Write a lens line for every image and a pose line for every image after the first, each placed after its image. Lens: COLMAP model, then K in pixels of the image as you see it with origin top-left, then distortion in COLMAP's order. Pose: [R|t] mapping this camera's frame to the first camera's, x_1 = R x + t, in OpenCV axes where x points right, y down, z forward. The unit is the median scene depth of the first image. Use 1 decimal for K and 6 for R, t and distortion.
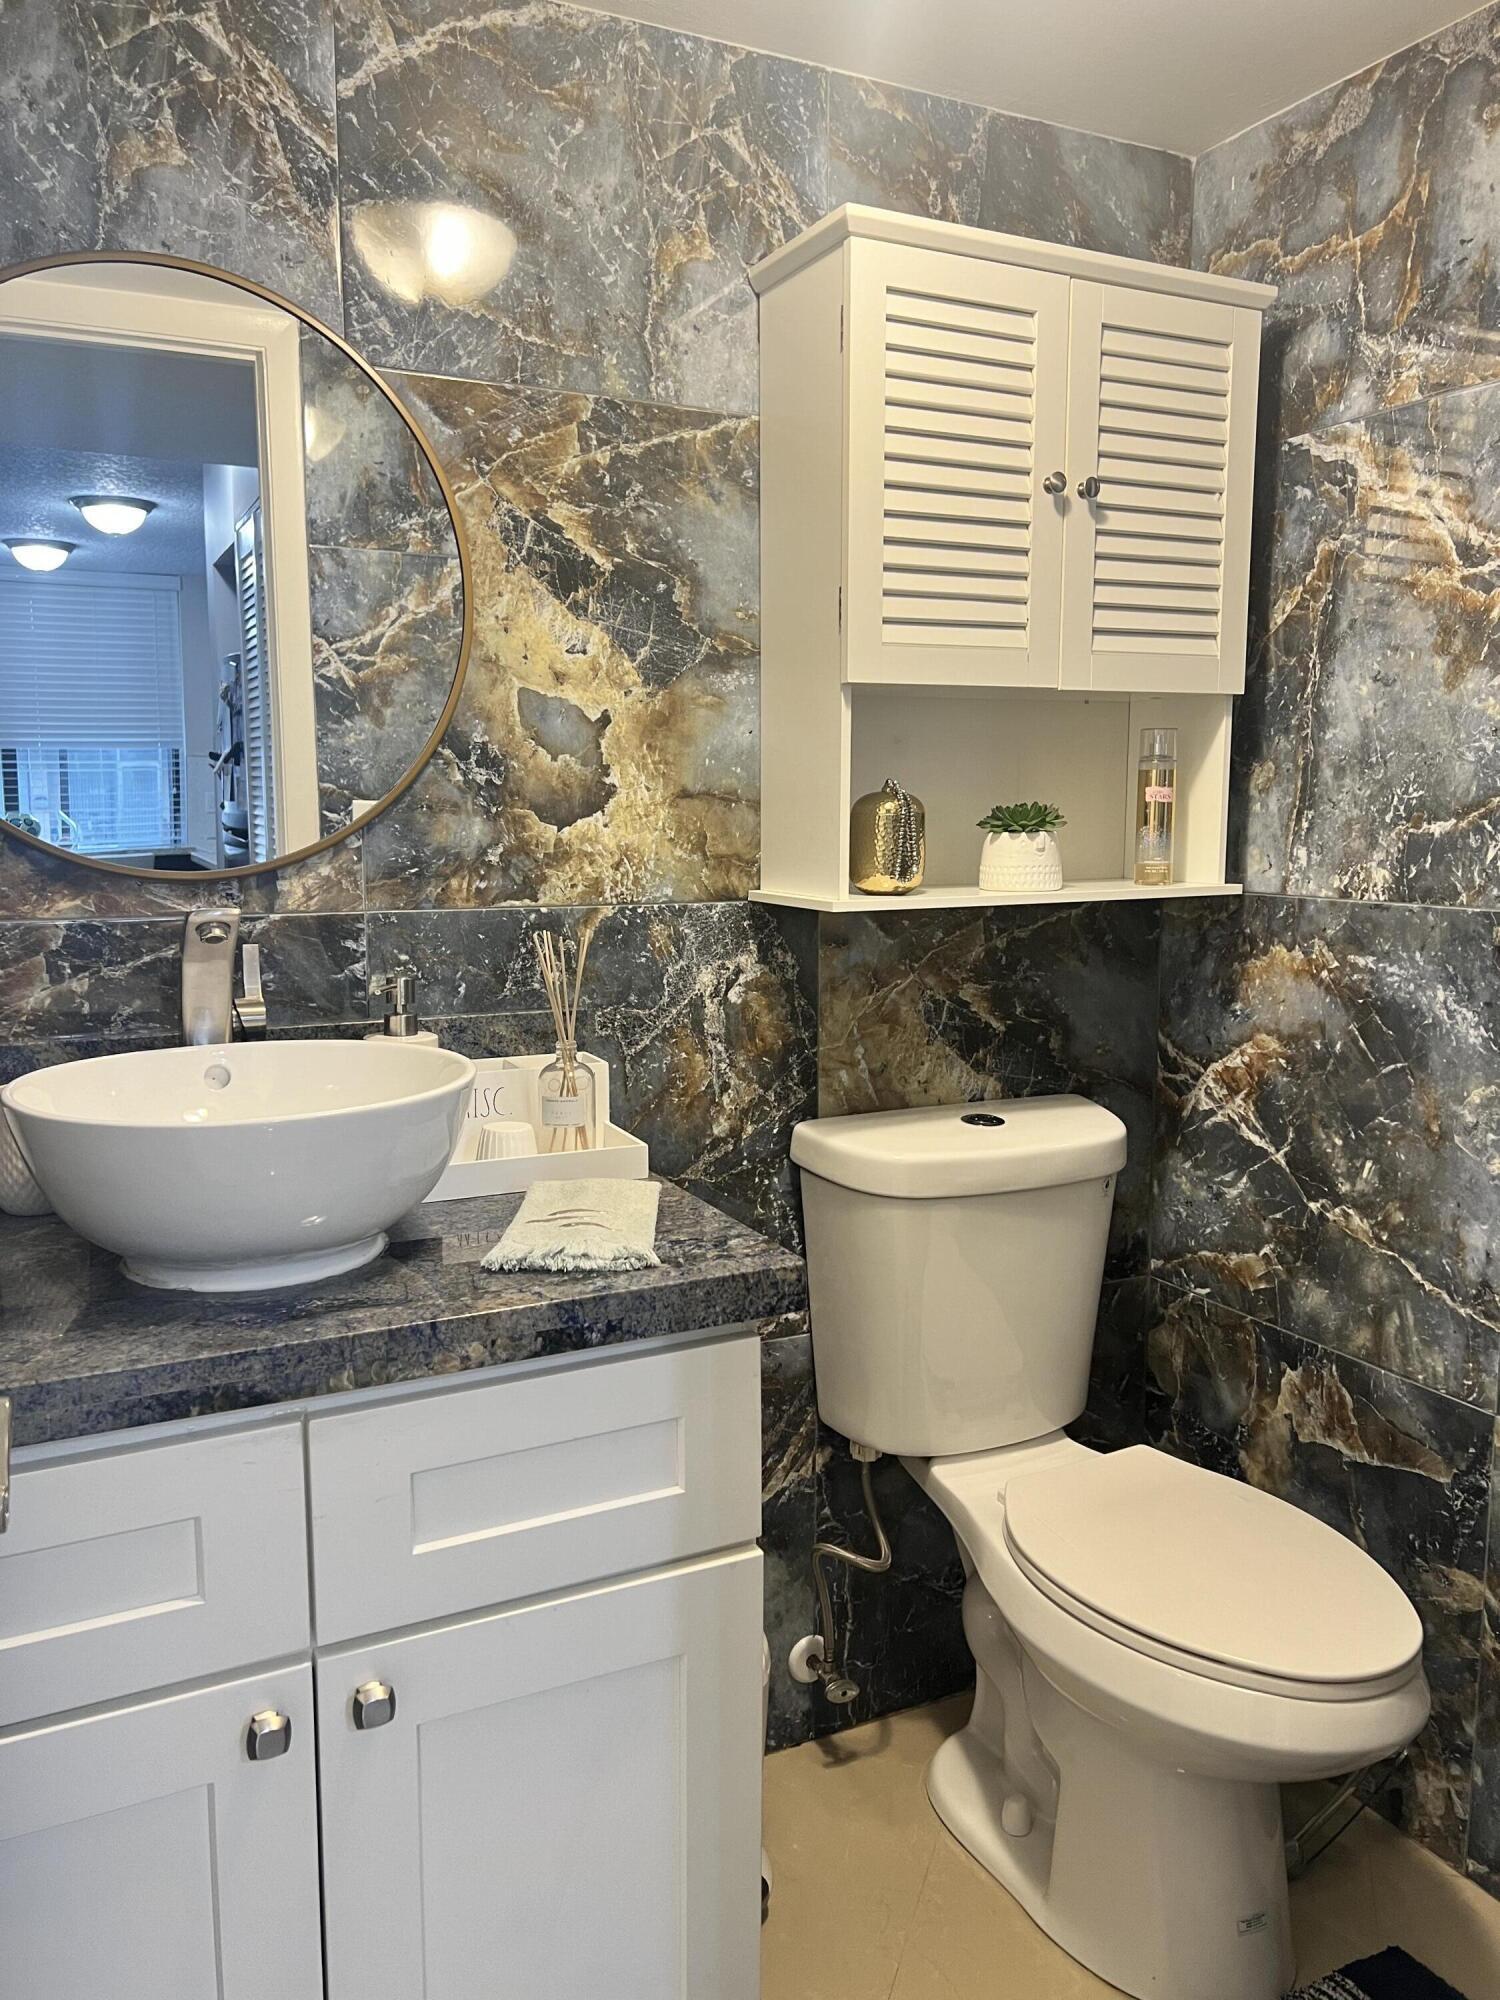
lens RADIAL K [[1489.1, 0, 740.6], [0, 1489.1, 1004.1], [0, 0, 1]] dist [0.068490, -0.090936]
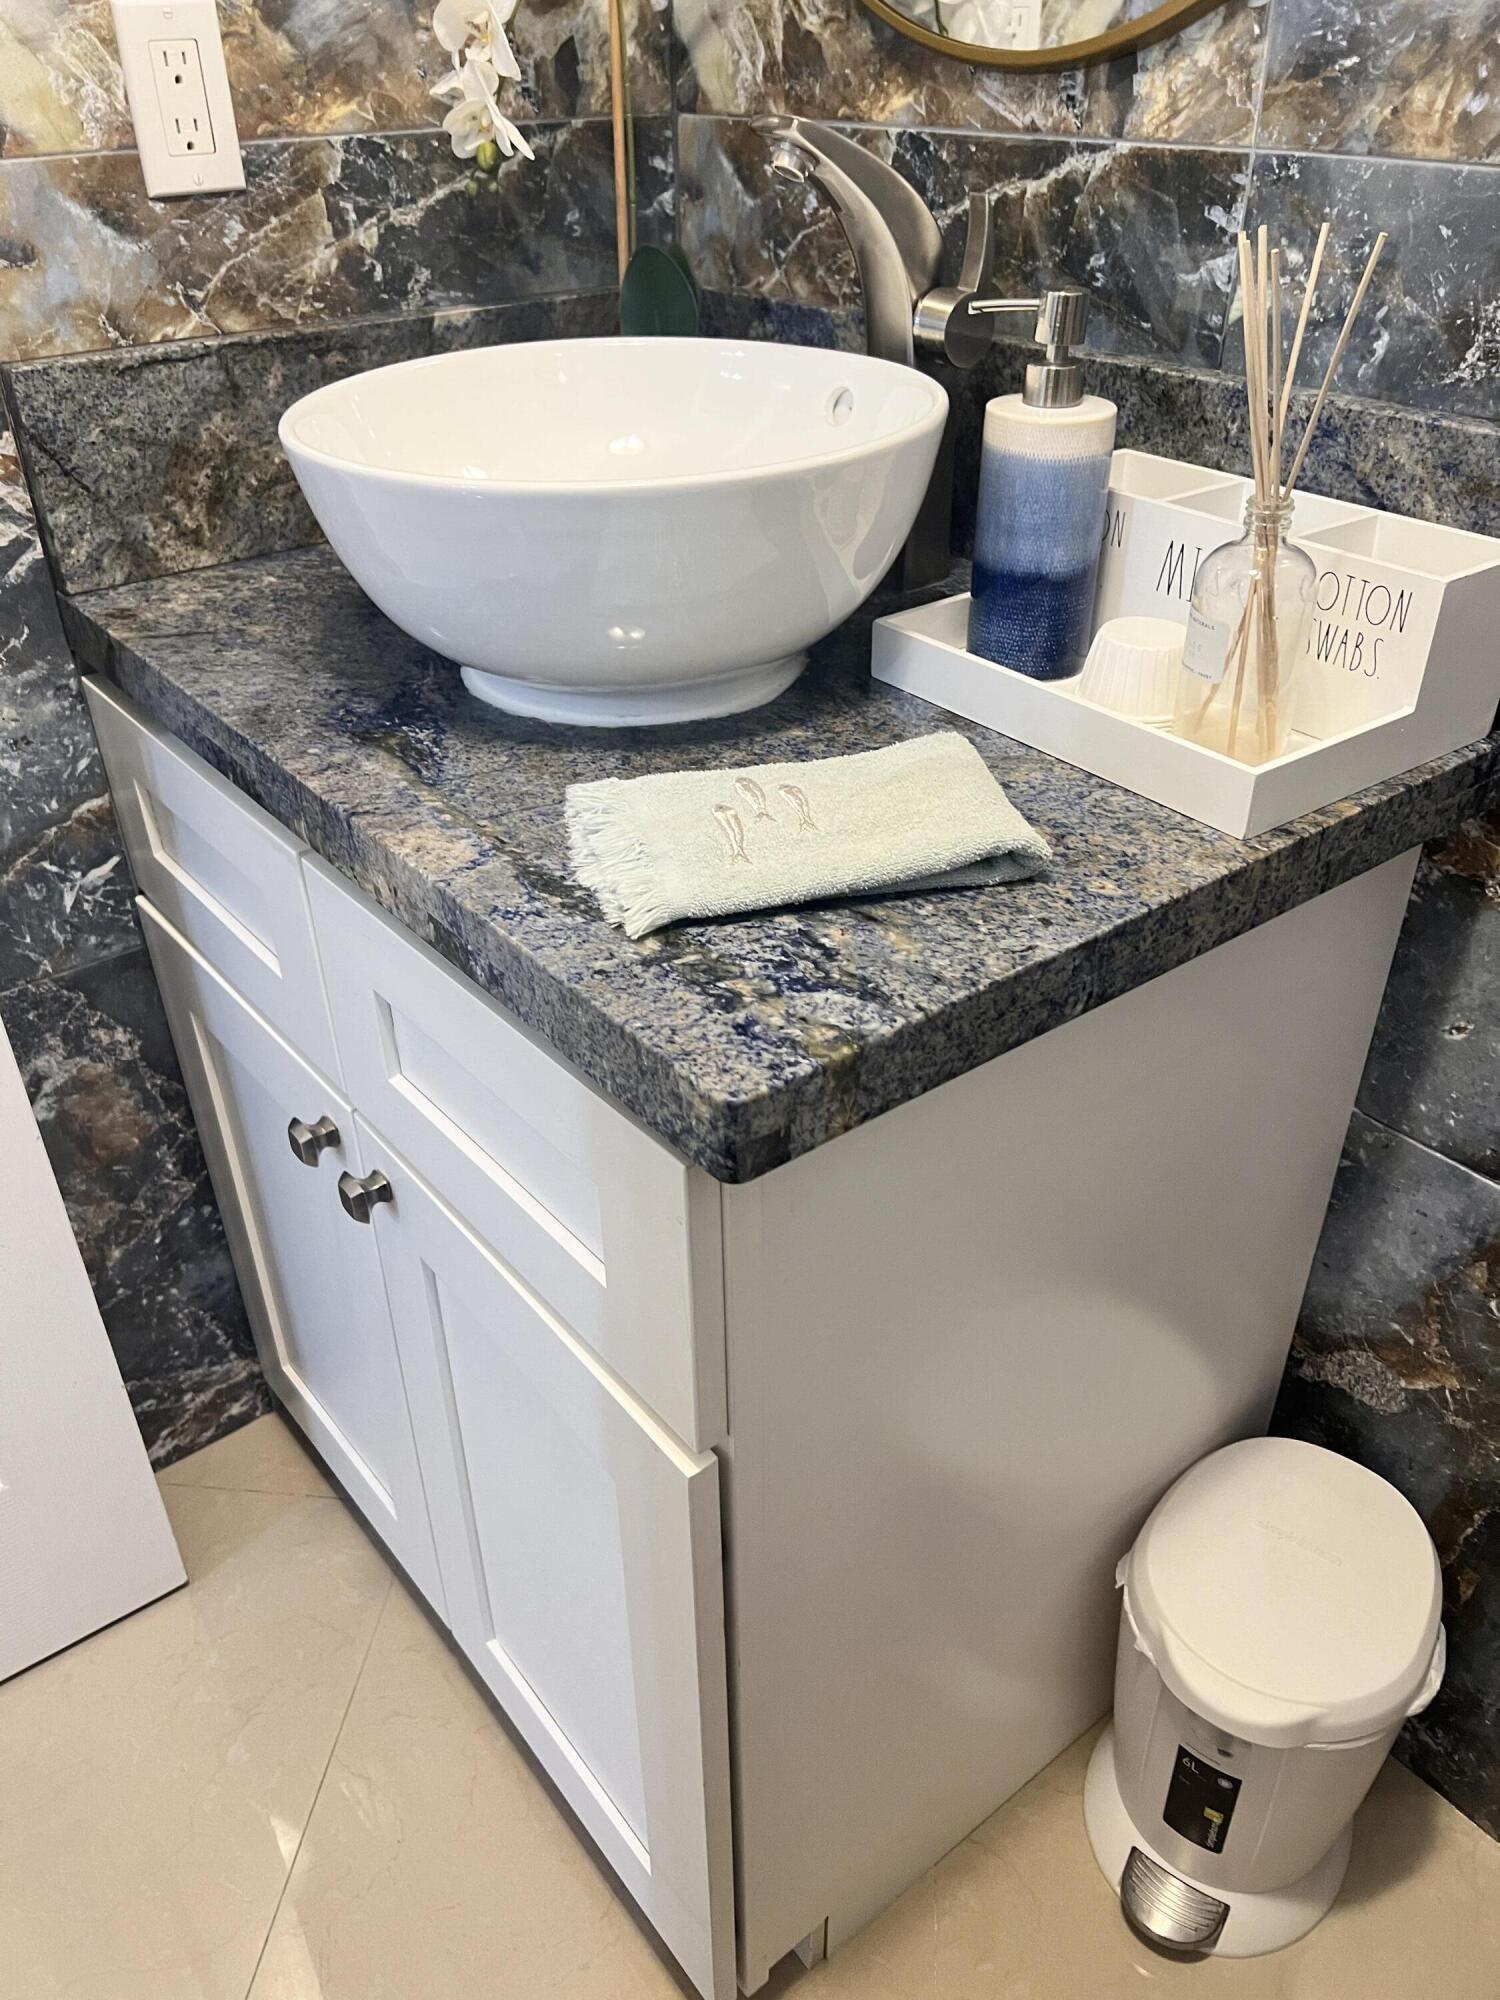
lens RADIAL K [[1529.0, 0, 750.0], [0, 1529.0, 1000.0], [0, 0, 1]] dist [0.075847, -0.081395]
pose [[0.157376, 0.544615, -0.823789, 0.342783], [-0.088240, 0.838602, 0.537551, -0.091769], [0.983589, -0.011906, 0.180033, 0.744060]]
